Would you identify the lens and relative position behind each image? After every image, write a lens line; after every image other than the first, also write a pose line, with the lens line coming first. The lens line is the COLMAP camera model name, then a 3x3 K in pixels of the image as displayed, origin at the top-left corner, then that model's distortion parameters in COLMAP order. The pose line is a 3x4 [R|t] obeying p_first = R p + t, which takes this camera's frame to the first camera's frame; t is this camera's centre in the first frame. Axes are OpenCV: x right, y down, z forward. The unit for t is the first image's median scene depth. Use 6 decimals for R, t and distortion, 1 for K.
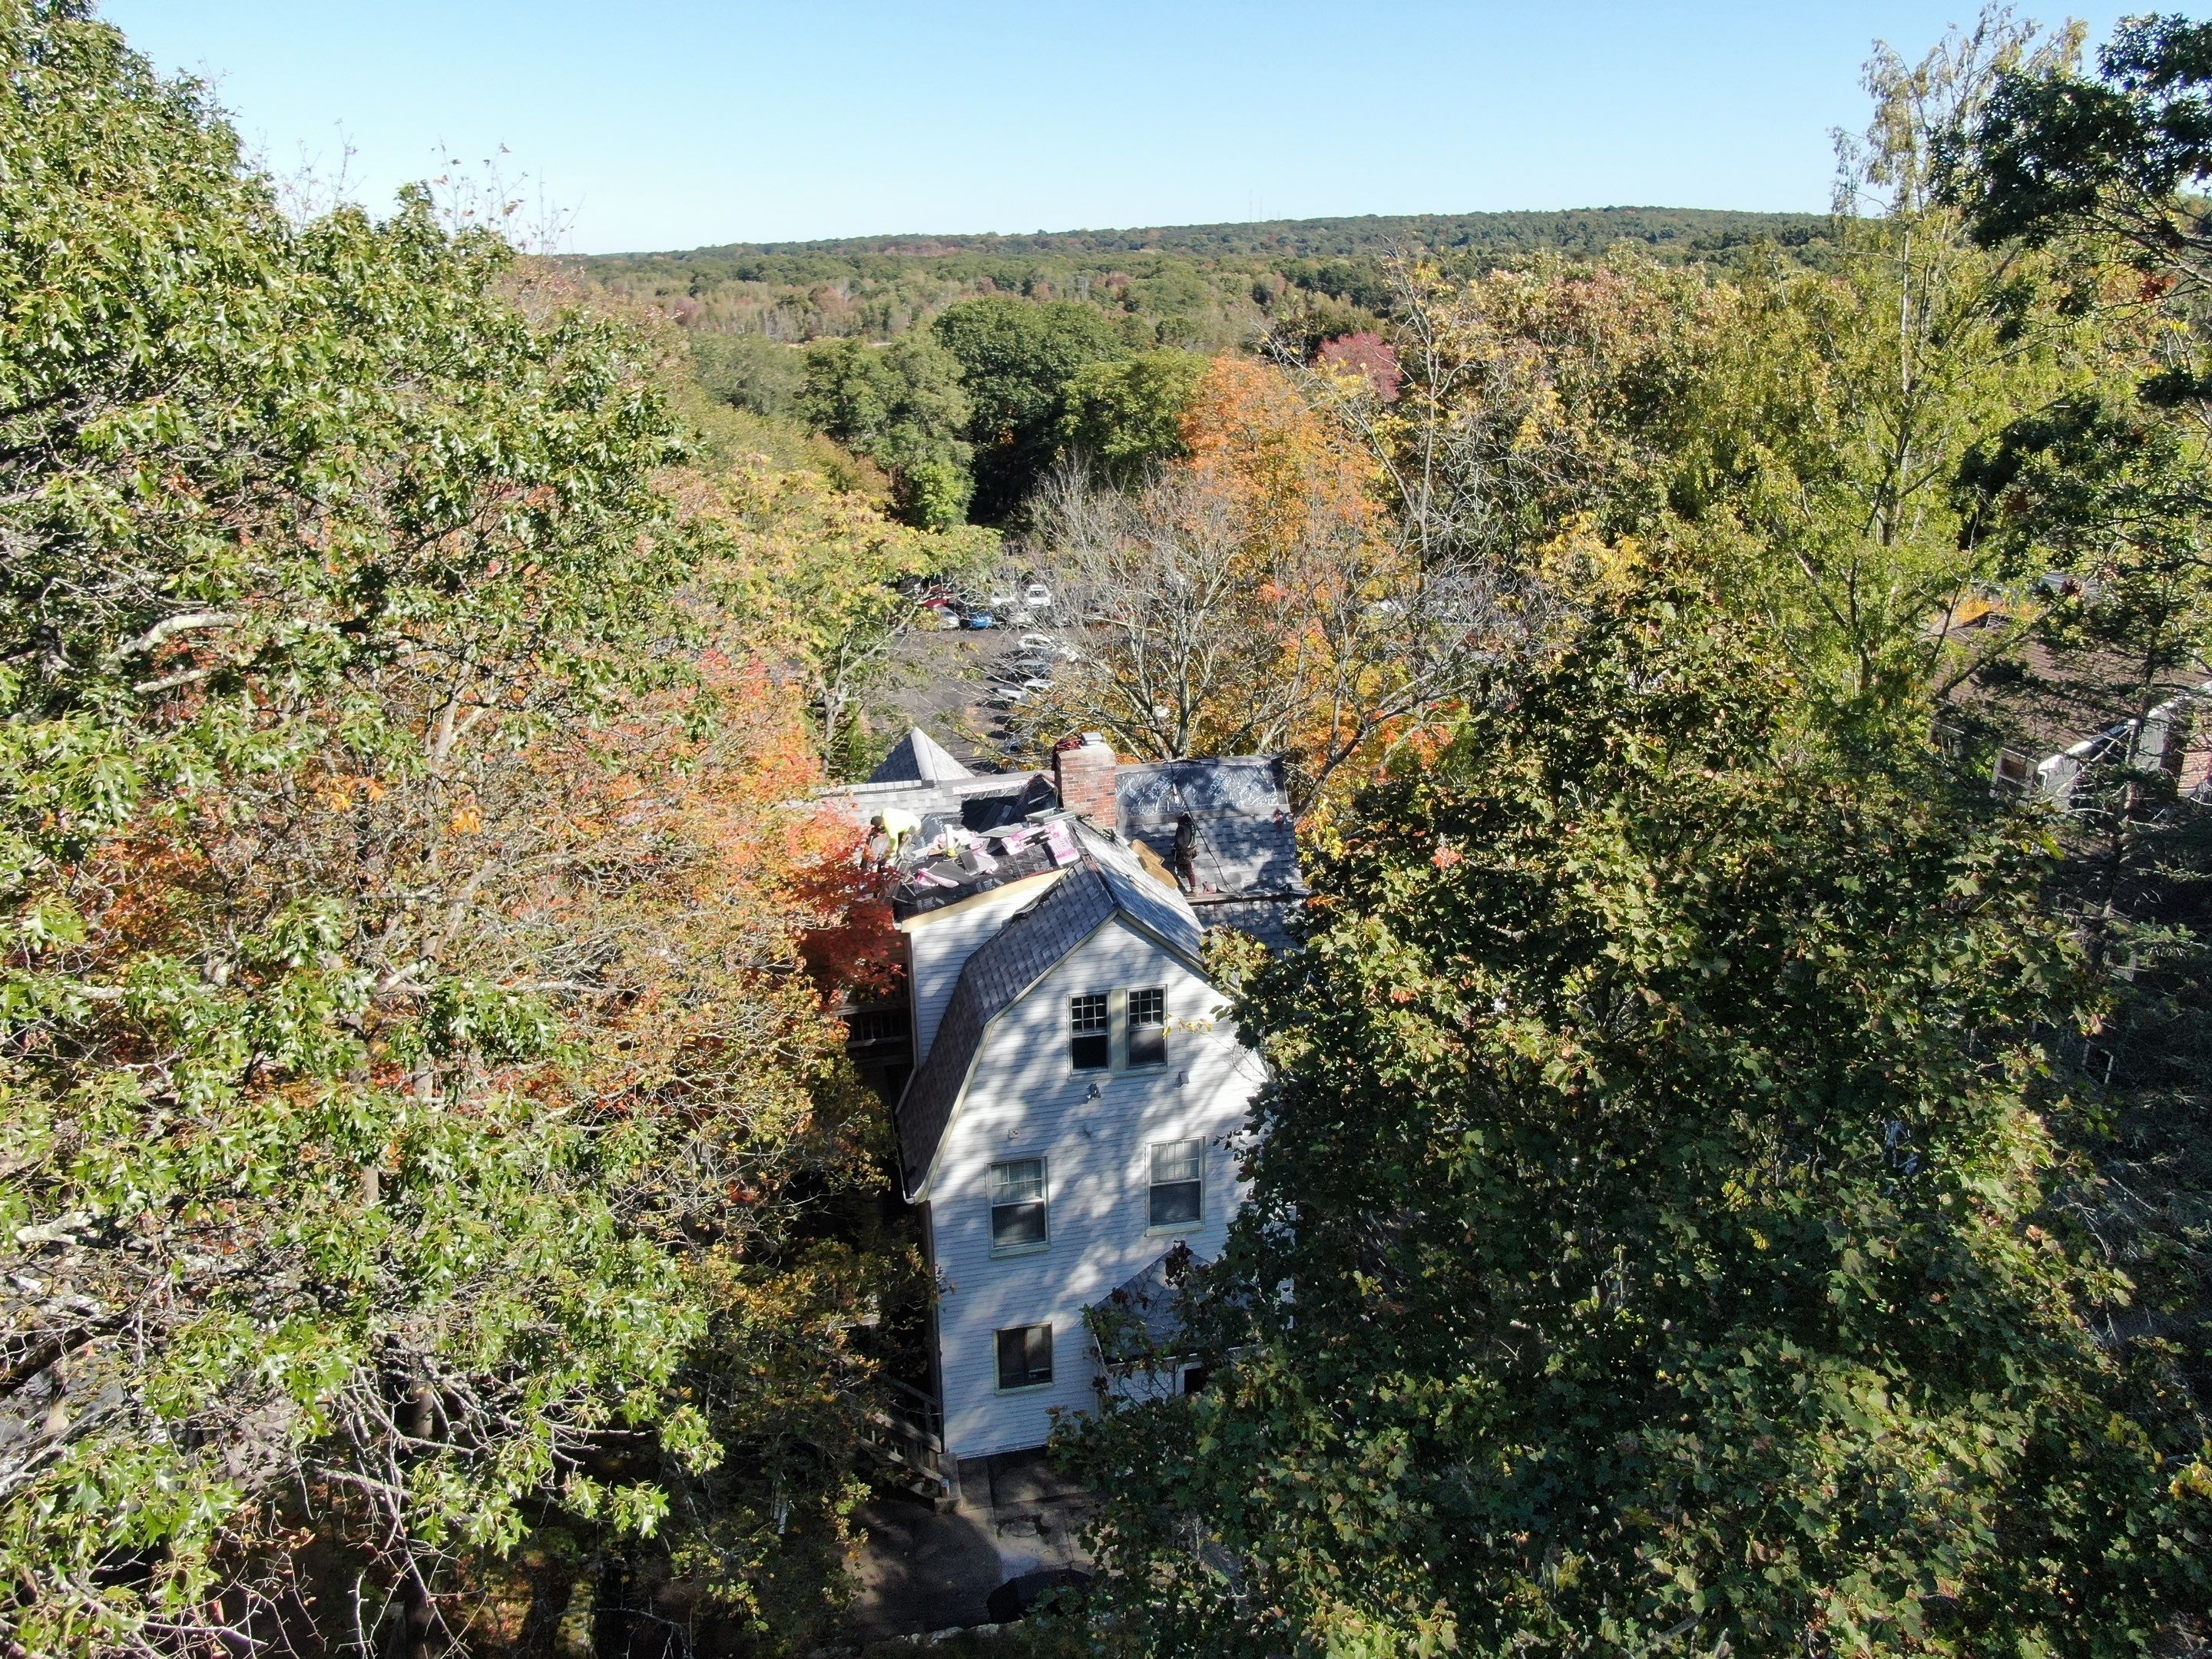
lens RADIAL K [[1601.8, 0, 1110.1], [0, 1601.8, 828.7], [0, 0, 1]] dist [-0.020791, 0.006280]
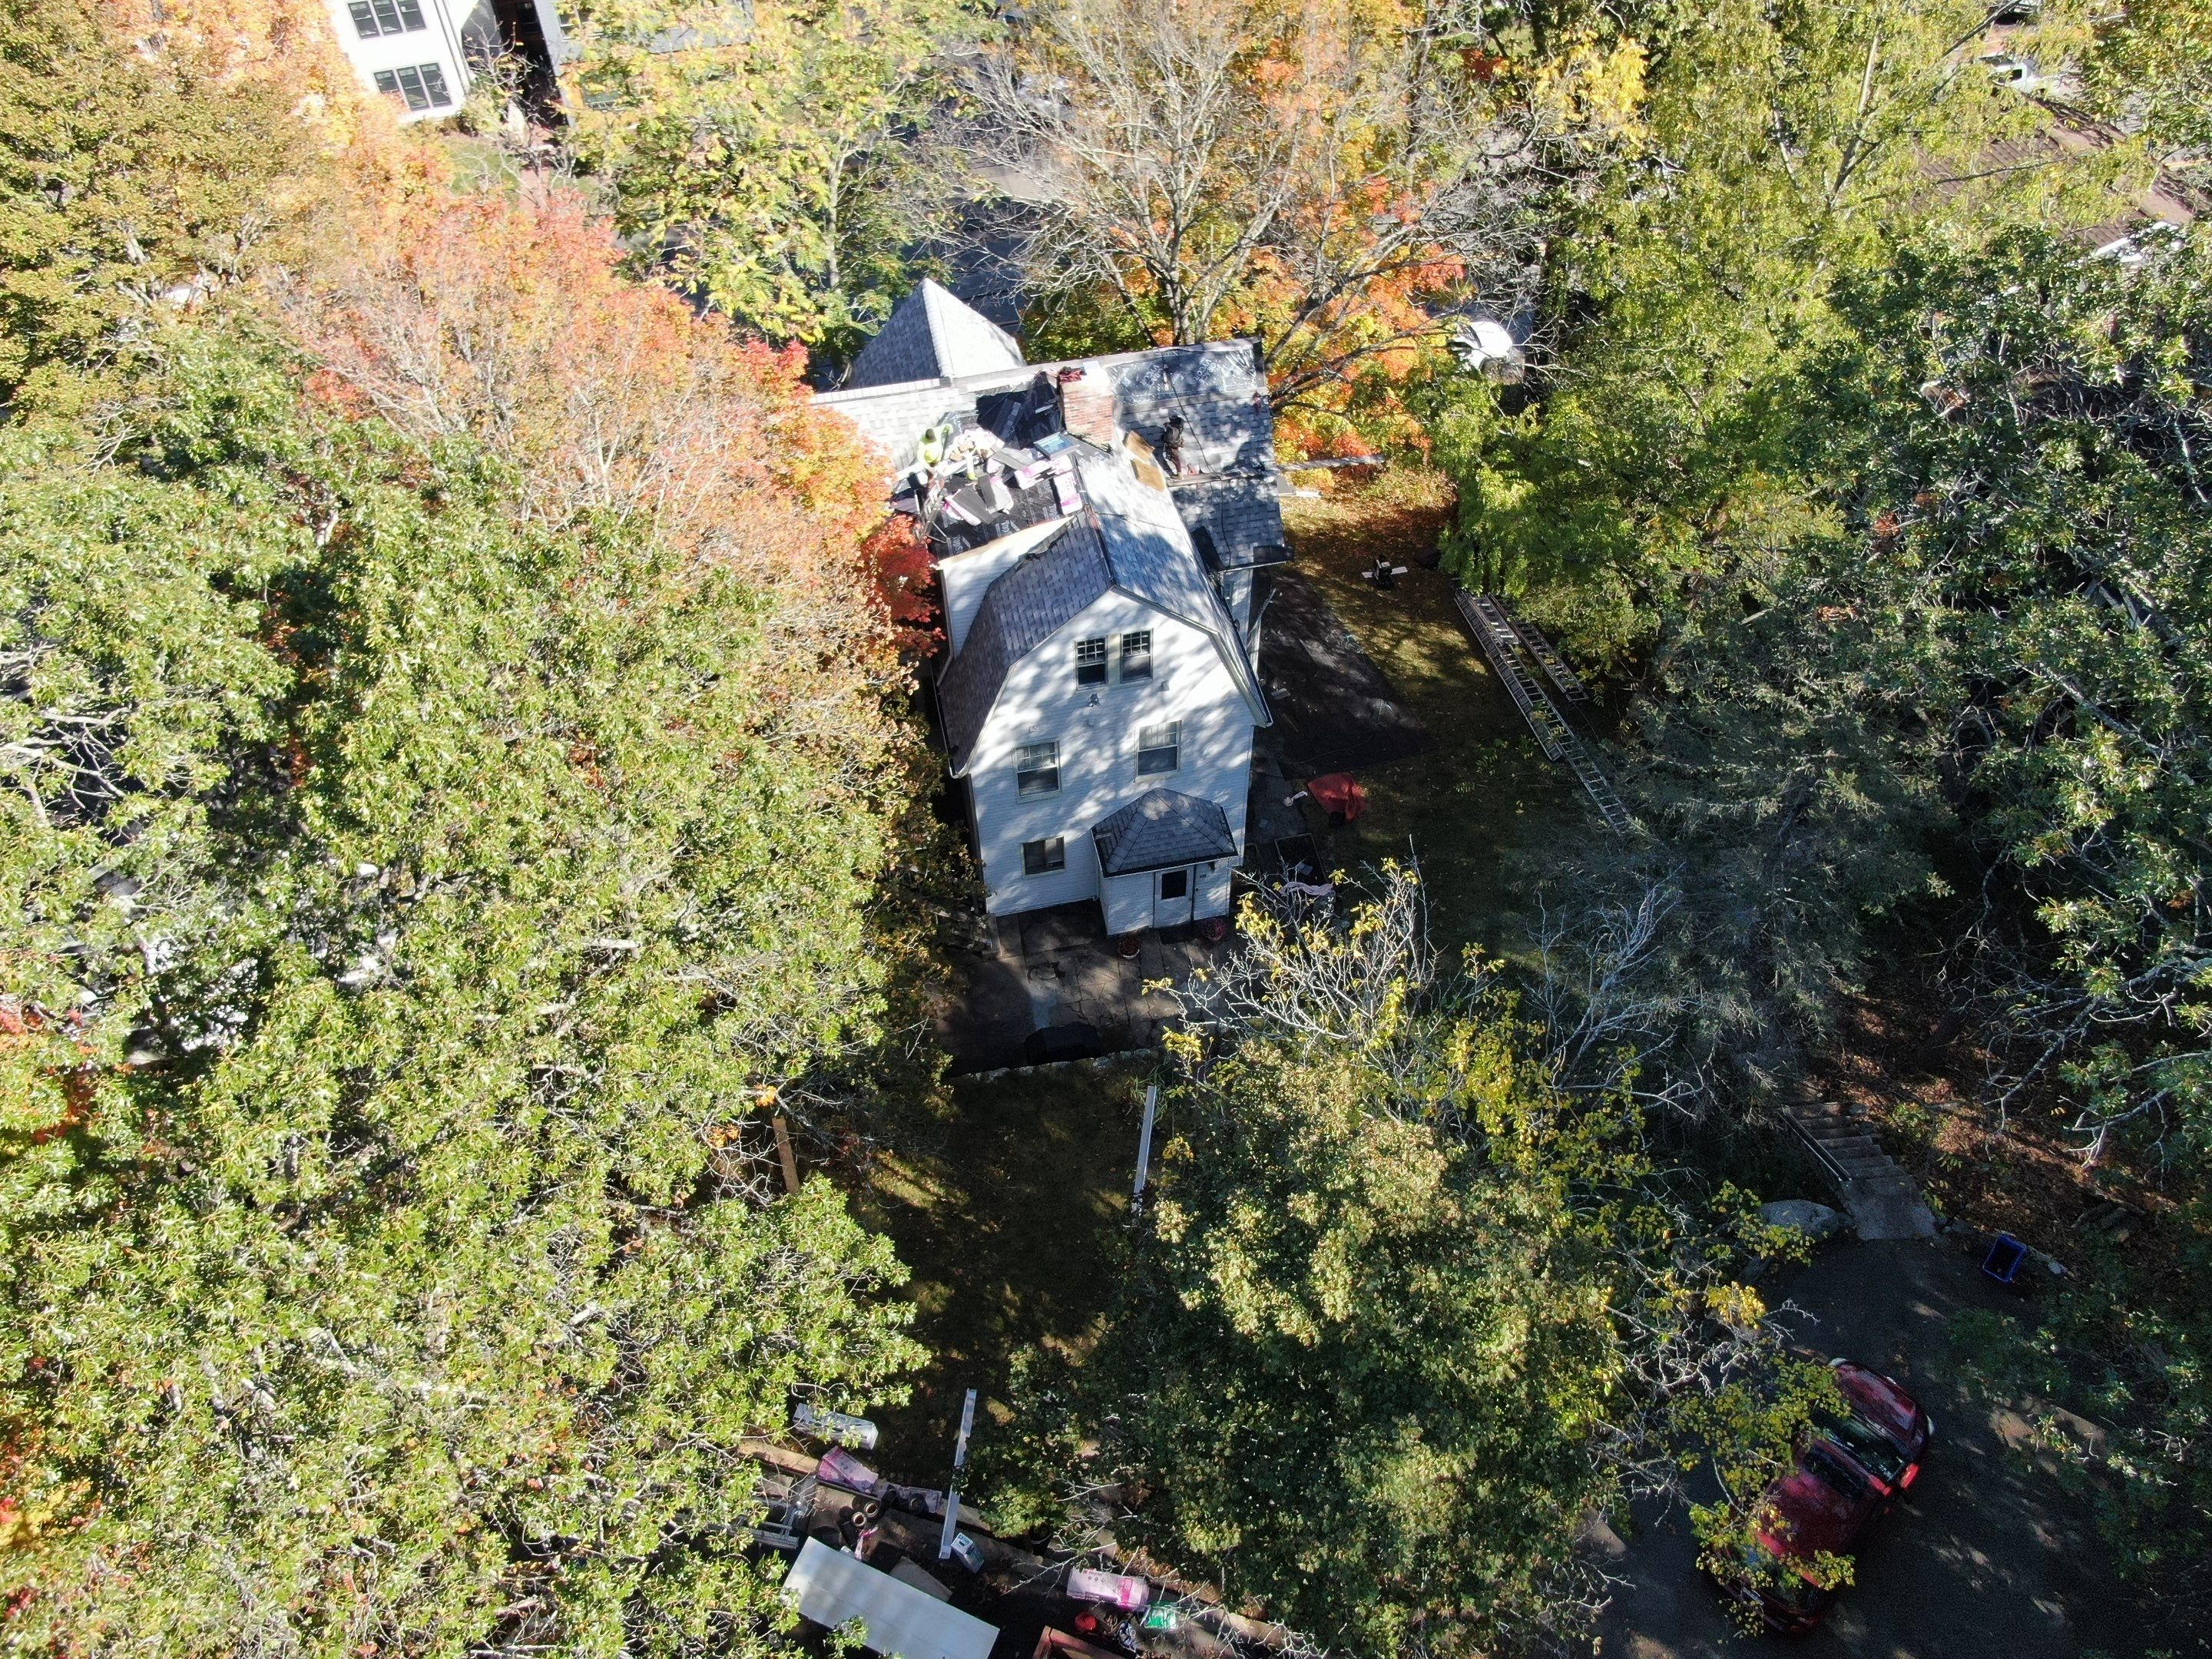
lens RADIAL K [[1601.8, 0, 1104.8], [0, 1601.8, 834.3], [0, 0, 1]] dist [-0.020791, 0.006280]
pose [[0.999996, -0.000218, -0.002799, 0.001385], [0.001643, 0.853913, 0.520413, -0.394431], [0.002276, -0.520416, 0.853910, -0.142806]]
